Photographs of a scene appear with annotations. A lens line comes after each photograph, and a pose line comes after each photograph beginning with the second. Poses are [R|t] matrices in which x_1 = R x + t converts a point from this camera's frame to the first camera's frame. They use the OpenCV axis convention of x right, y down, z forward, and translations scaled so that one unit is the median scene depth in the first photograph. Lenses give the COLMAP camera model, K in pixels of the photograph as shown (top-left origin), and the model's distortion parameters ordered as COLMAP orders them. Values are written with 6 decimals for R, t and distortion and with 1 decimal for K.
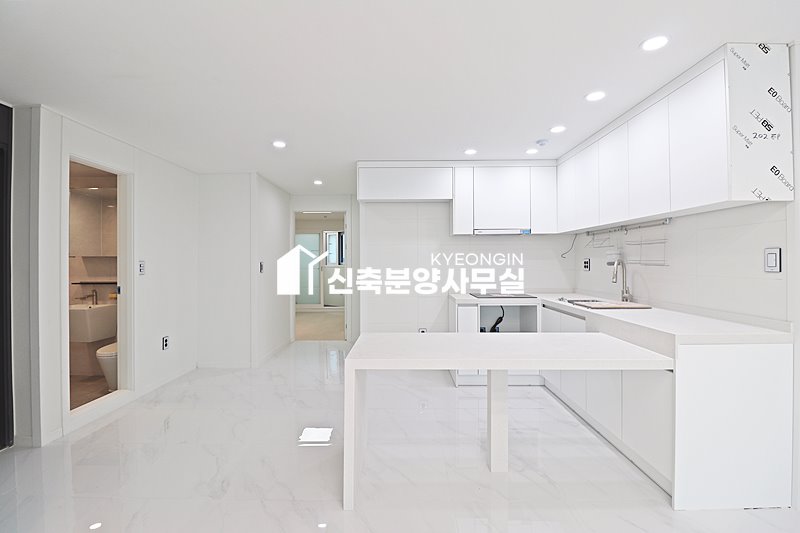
lens RADIAL K [[371.4, 0, 401.7], [0, 371.4, 261.1], [0, 0, 1]] dist [0.002673, -0.013381]
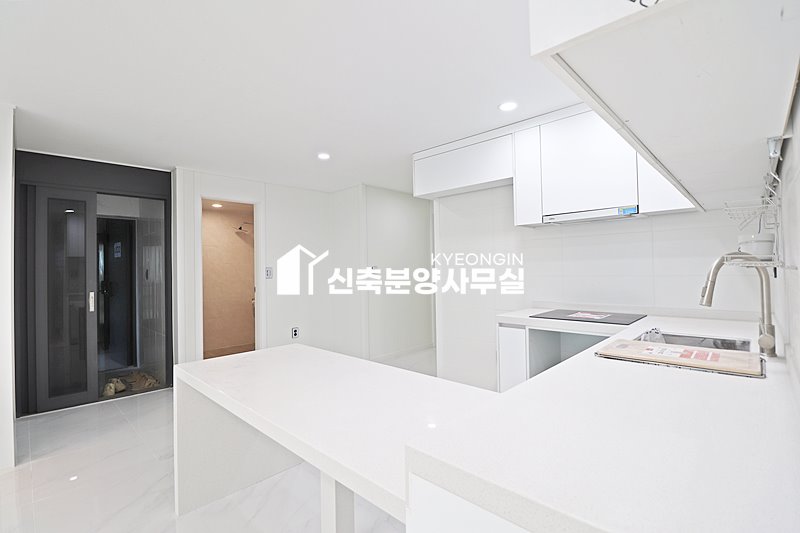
lens RADIAL K [[369.5, 0, 402.1], [0, 369.5, 262.2], [0, 0, 1]] dist [0.000505, -0.012798]
pose [[0.728452, -0.020089, -0.684802, 0.522365], [0.017780, 0.999788, -0.010416, 0.002415], [0.684866, -0.004588, 0.728655, 0.366058]]
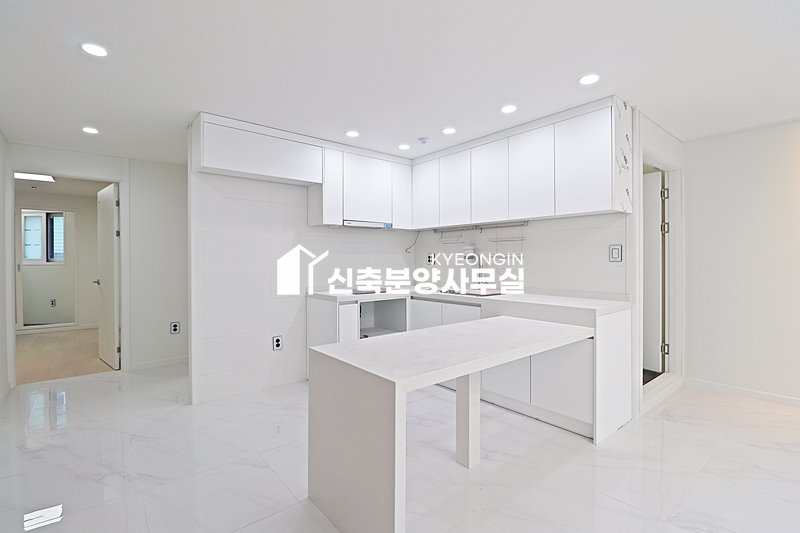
lens RADIAL K [[369.5, 0, 402.1], [0, 369.5, 262.2], [0, 0, 1]] dist [0.000505, -0.012798]
pose [[0.760138, -0.003021, 0.649755, -0.319785], [-0.002516, 0.999968, 0.007592, 0.012856], [-0.649757, -0.007406, 0.760106, 0.237394]]
